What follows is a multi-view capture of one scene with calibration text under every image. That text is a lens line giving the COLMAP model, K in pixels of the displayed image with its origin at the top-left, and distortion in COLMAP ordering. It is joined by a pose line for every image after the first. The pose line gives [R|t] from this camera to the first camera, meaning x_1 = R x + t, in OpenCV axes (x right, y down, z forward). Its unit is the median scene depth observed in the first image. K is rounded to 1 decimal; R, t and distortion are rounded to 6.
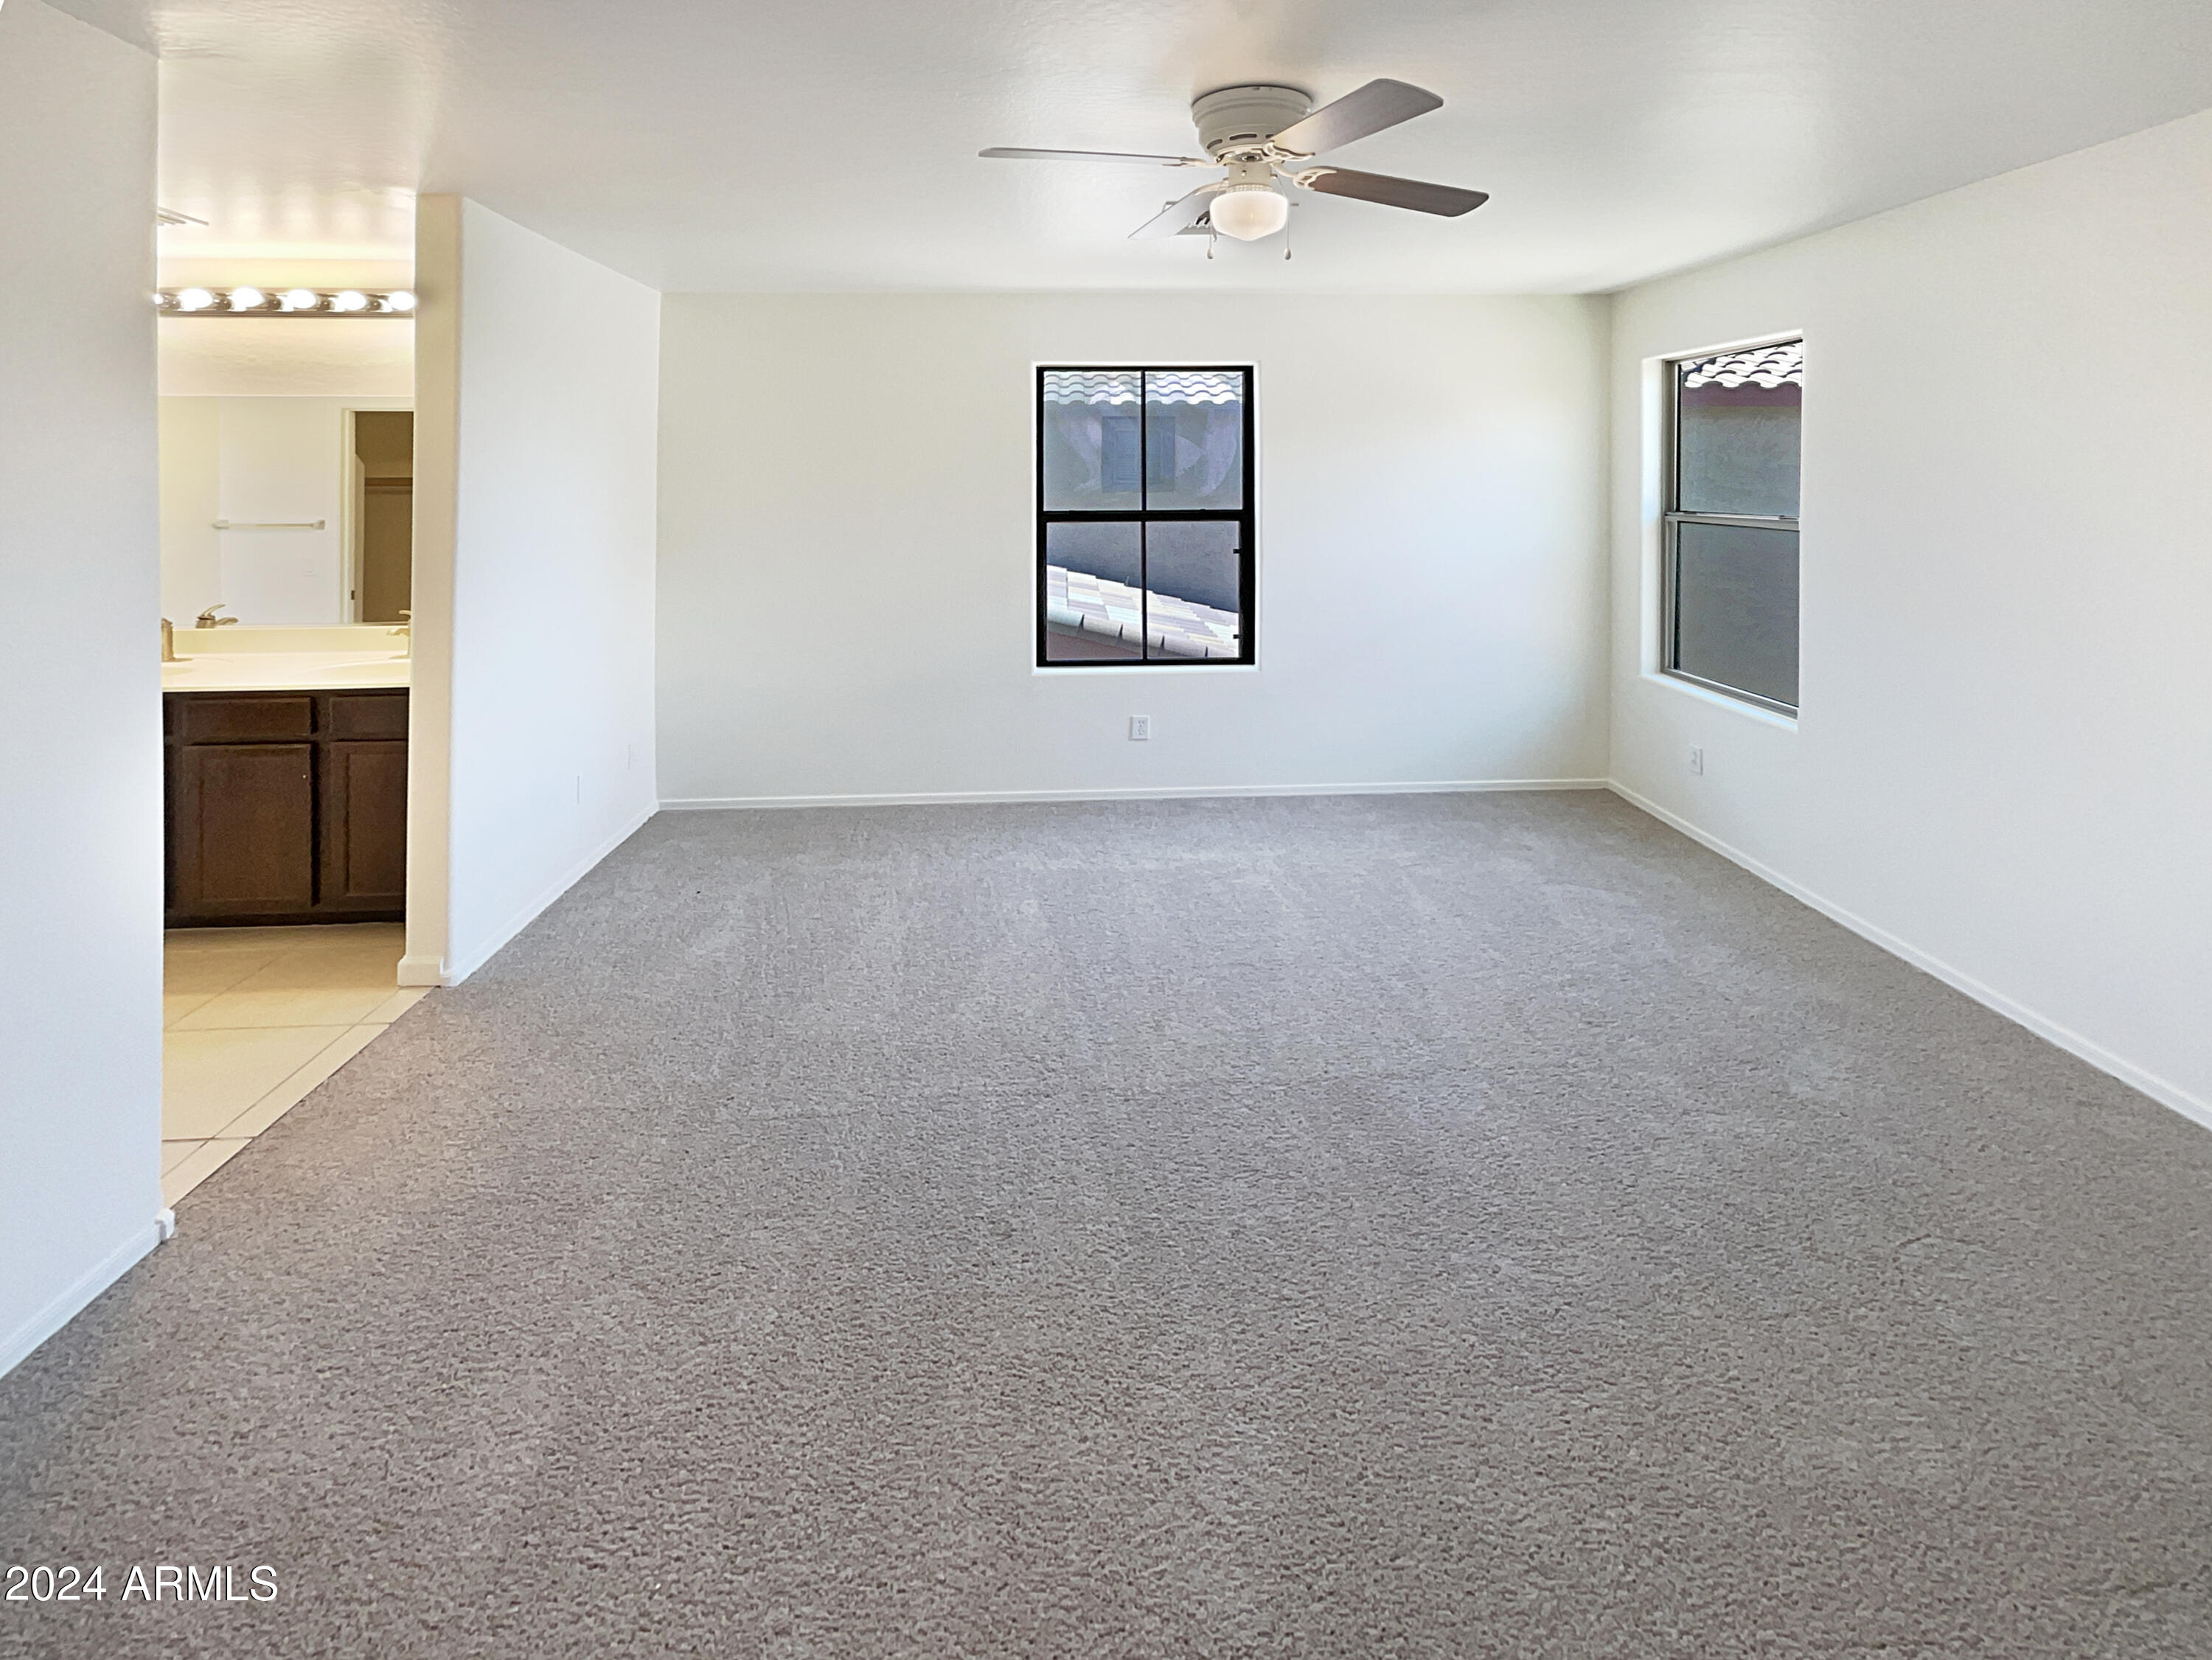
lens RADIAL K [[994.2, 0, 1106.0], [0, 994.2, 830.0], [0, 0, 1]] dist [0.000134, -0.000172]
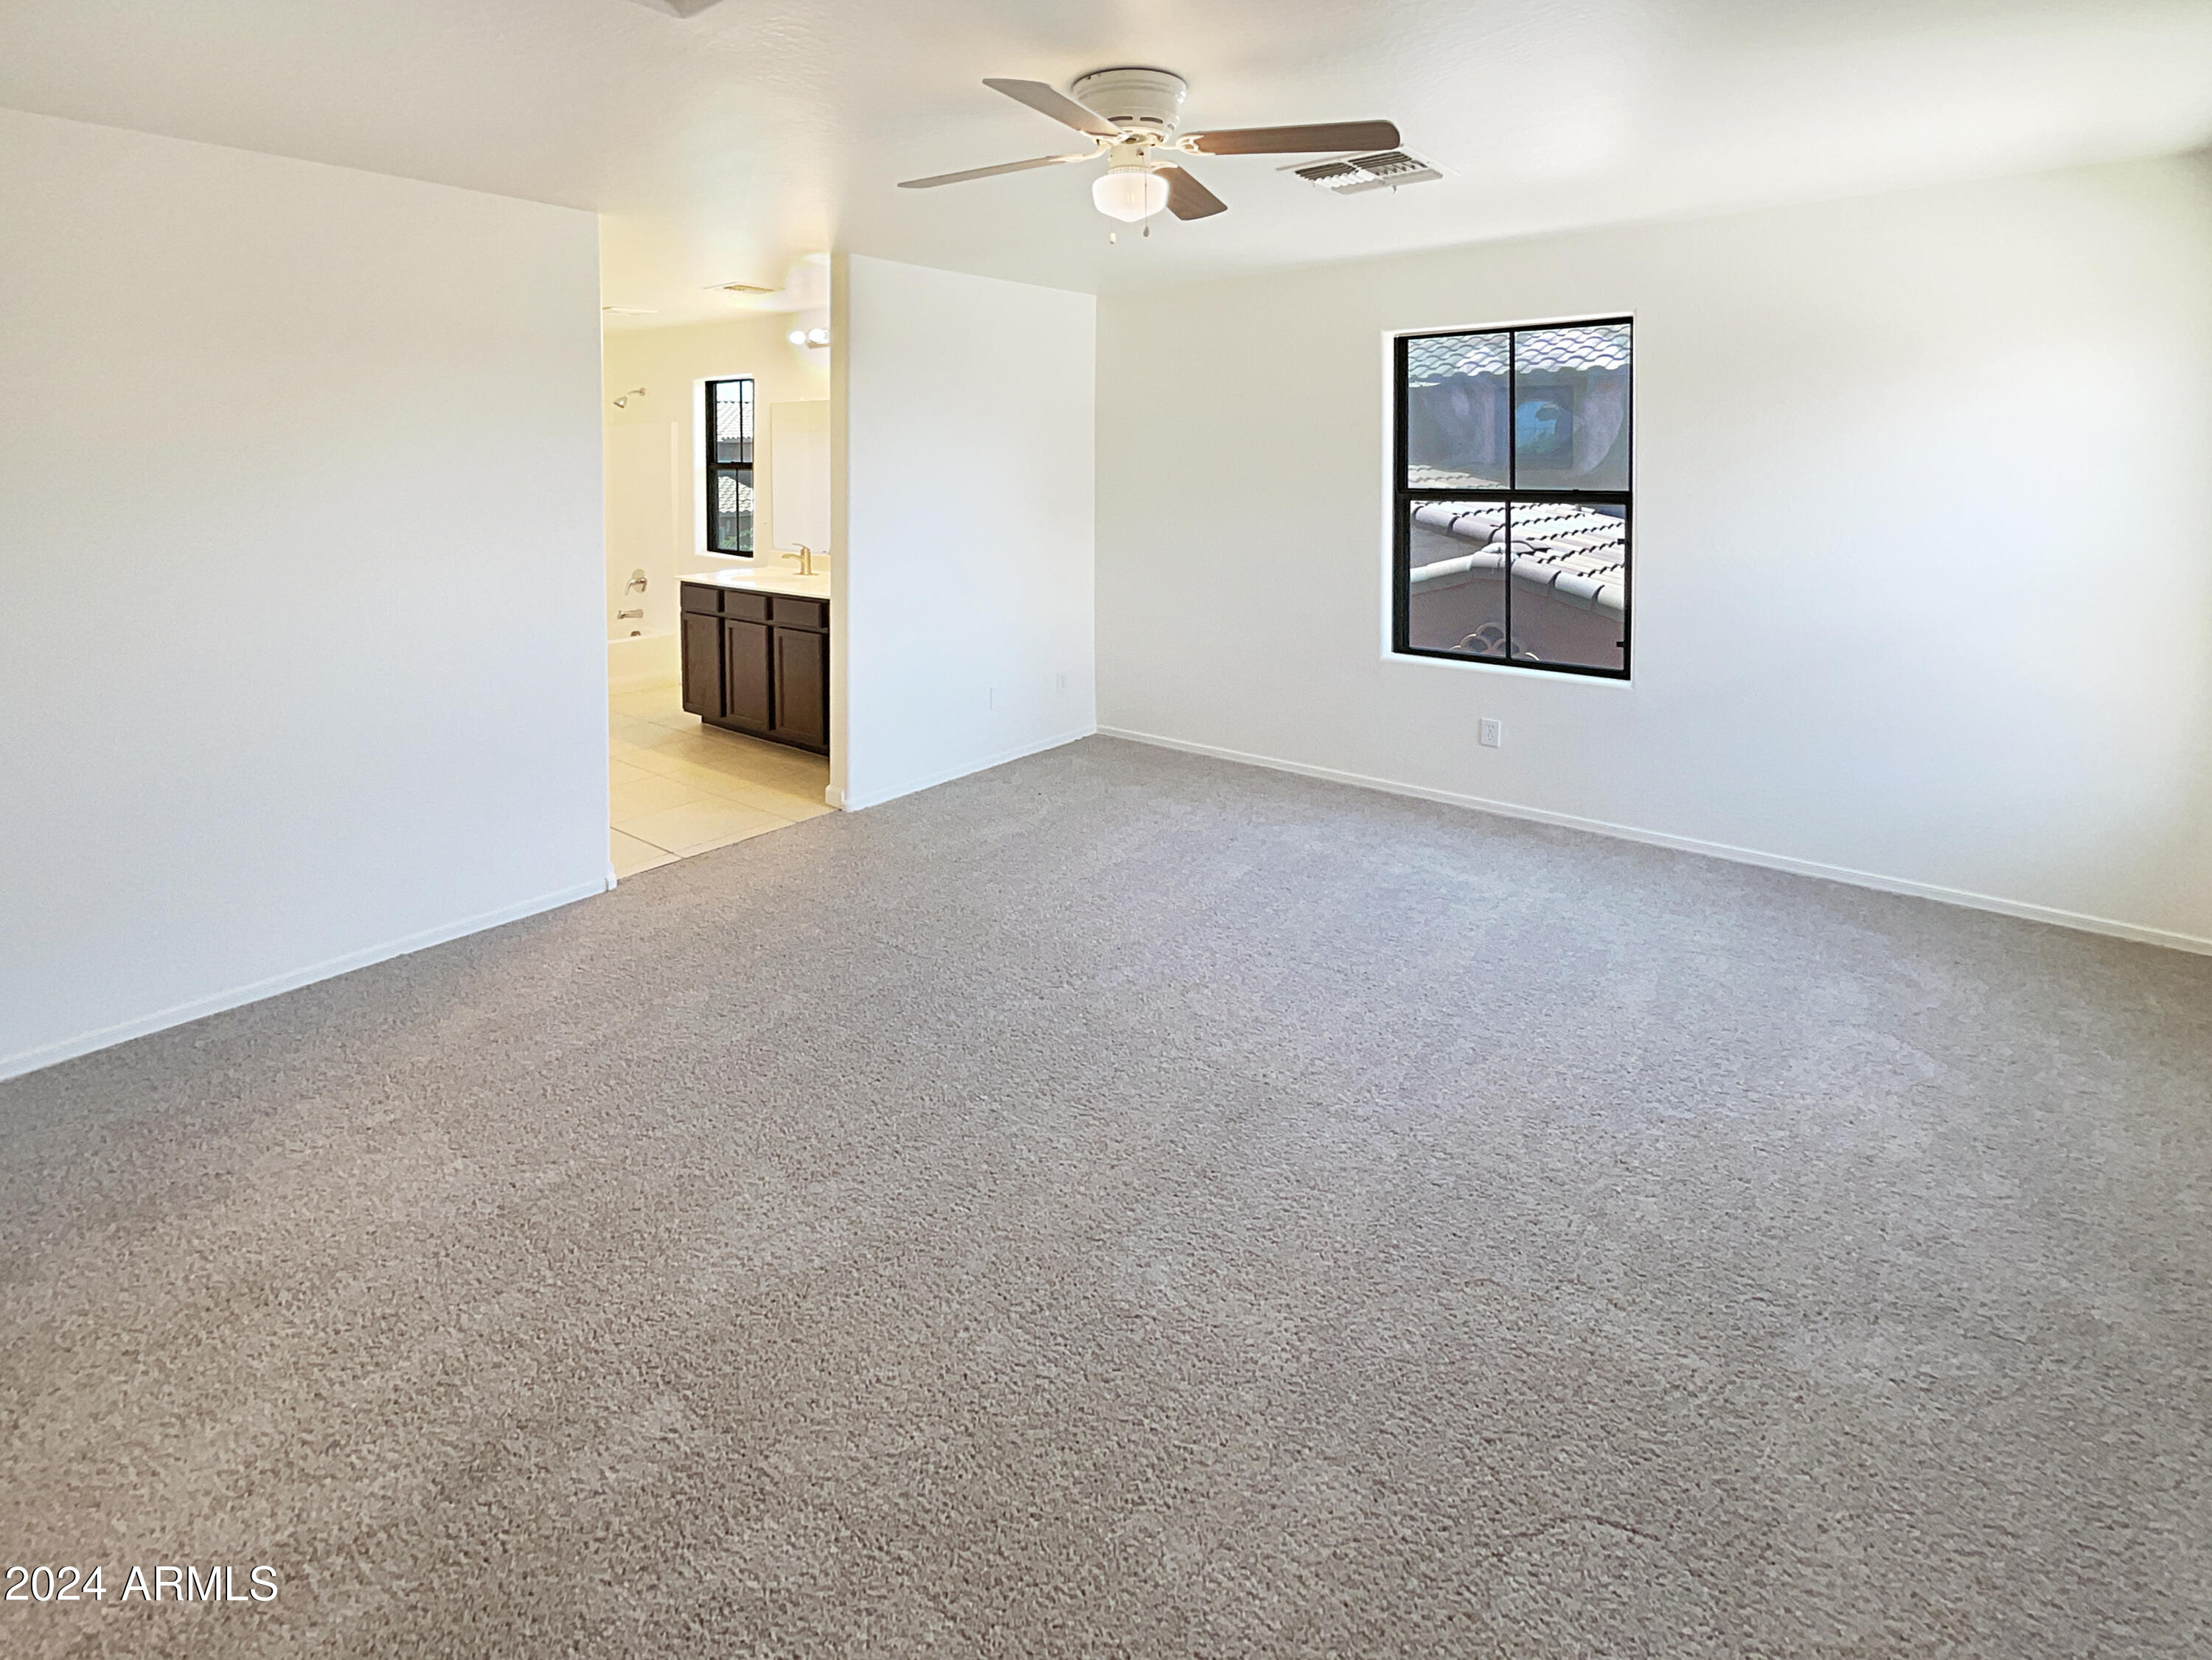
lens RADIAL K [[899.4, 0, 931.3], [0, 899.4, 819.4], [0, 0, 1]] dist [0.000020, 0.000165]
pose [[0.751522, 0.246709, -0.611840, 0.243220], [-0.220824, 0.968016, 0.119090, -0.015215], [0.621652, 0.045610, 0.781965, 0.055688]]
